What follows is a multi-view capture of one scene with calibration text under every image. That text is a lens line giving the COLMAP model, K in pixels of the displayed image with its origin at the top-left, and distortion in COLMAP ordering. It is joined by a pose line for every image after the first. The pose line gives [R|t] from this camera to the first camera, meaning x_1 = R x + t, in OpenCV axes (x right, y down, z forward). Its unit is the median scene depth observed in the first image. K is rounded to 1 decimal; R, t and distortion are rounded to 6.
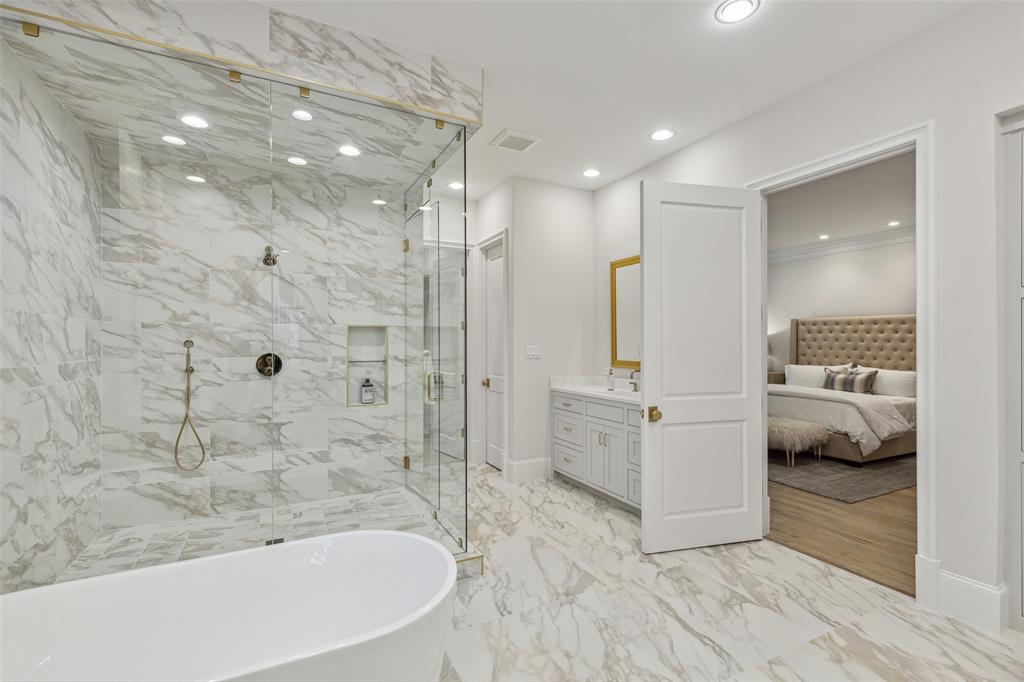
lens RADIAL K [[466.7, 0, 511.2], [0, 466.7, 342.2], [0, 0, 1]] dist [0.012346, -0.002082]
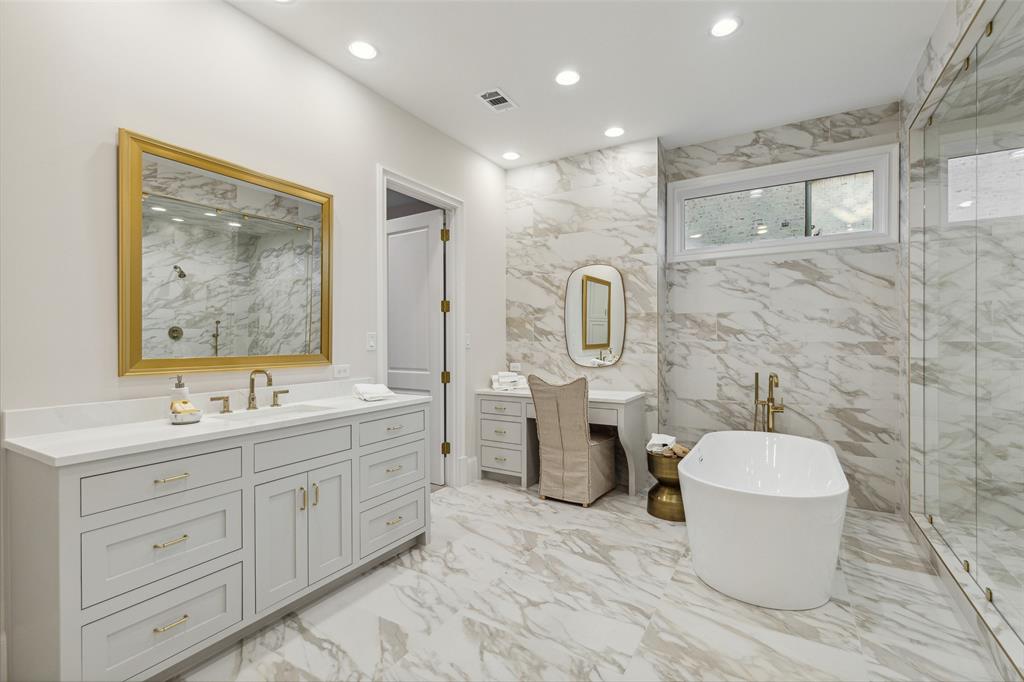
lens RADIAL K [[466.7, 0, 513.8], [0, 466.7, 342.5], [0, 0, 1]] dist [0.012346, -0.002082]
pose [[-0.847261, 0.005342, -0.531149, 0.562025], [0.005215, 0.999985, 0.001738, 0.030642], [0.531151, -0.001298, -0.847276, 0.929838]]
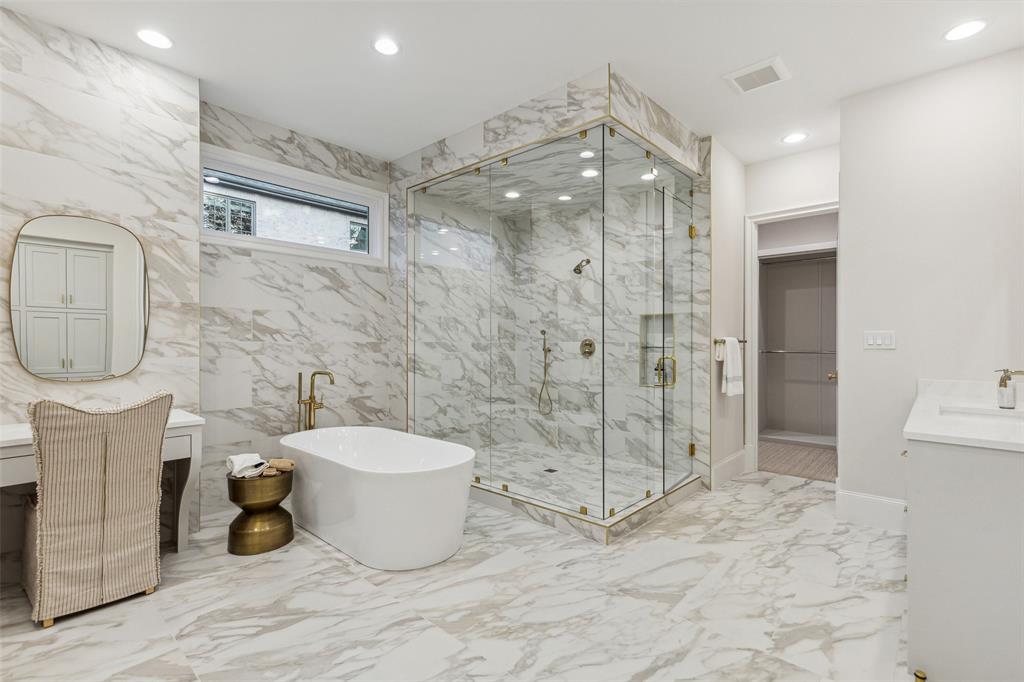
lens RADIAL K [[466.7, 0, 512.1], [0, 466.7, 342.0], [0, 0, 1]] dist [0.012346, -0.002082]
pose [[0.351235, 0.000755, -0.936287, 0.709668], [-0.000137, 1.000000, 0.000755, 0.033555], [0.936287, -0.000137, 0.351235, 0.360816]]
